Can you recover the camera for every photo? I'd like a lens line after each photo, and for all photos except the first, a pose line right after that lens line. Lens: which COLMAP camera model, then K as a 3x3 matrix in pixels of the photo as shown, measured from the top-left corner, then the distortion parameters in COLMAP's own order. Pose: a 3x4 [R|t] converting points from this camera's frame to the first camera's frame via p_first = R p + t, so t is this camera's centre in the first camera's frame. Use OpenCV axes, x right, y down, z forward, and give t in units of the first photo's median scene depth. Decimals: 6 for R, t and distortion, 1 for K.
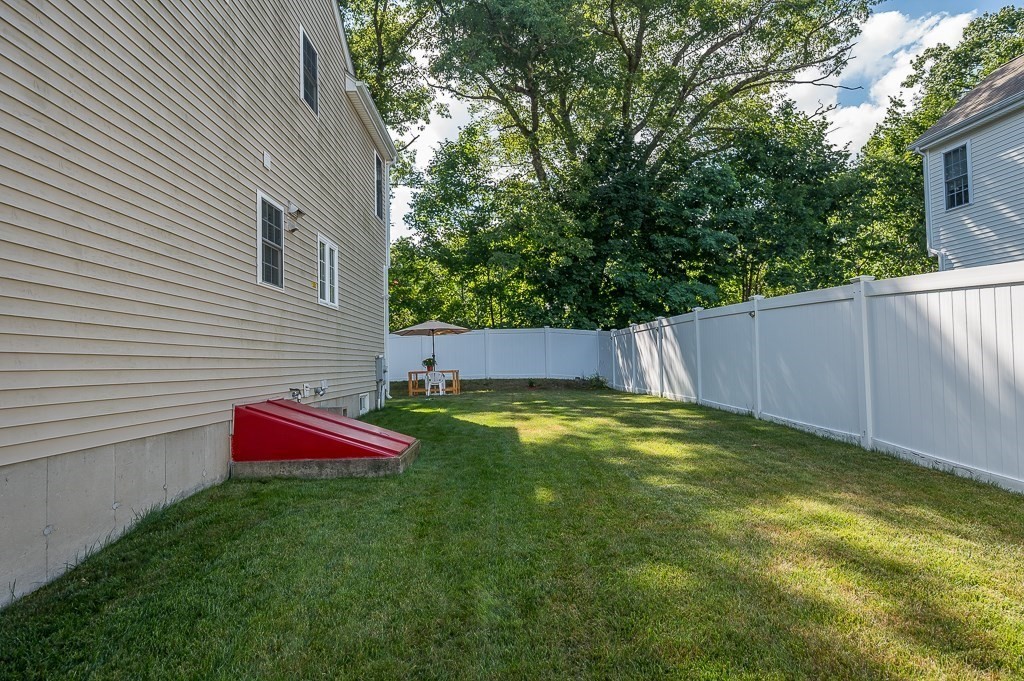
lens RADIAL K [[581.4, 0, 512.0], [0, 581.4, 343.7], [0, 0, 1]] dist [-0.000556, -0.000267]
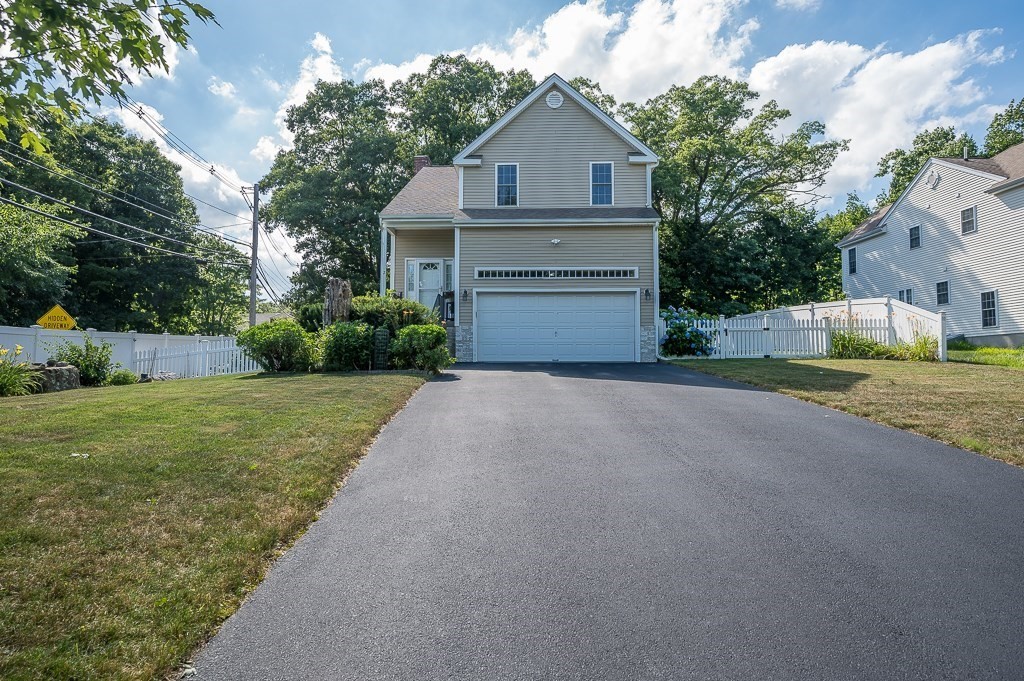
lens RADIAL K [[581.4, 0, 512.6], [0, 581.4, 339.0], [0, 0, 1]] dist [-0.000556, -0.000267]
pose [[0.998428, 0.021551, -0.051731, -0.269894], [-0.022809, 0.999456, -0.023841, 0.064517], [0.051189, 0.024983, 0.998376, -0.802622]]
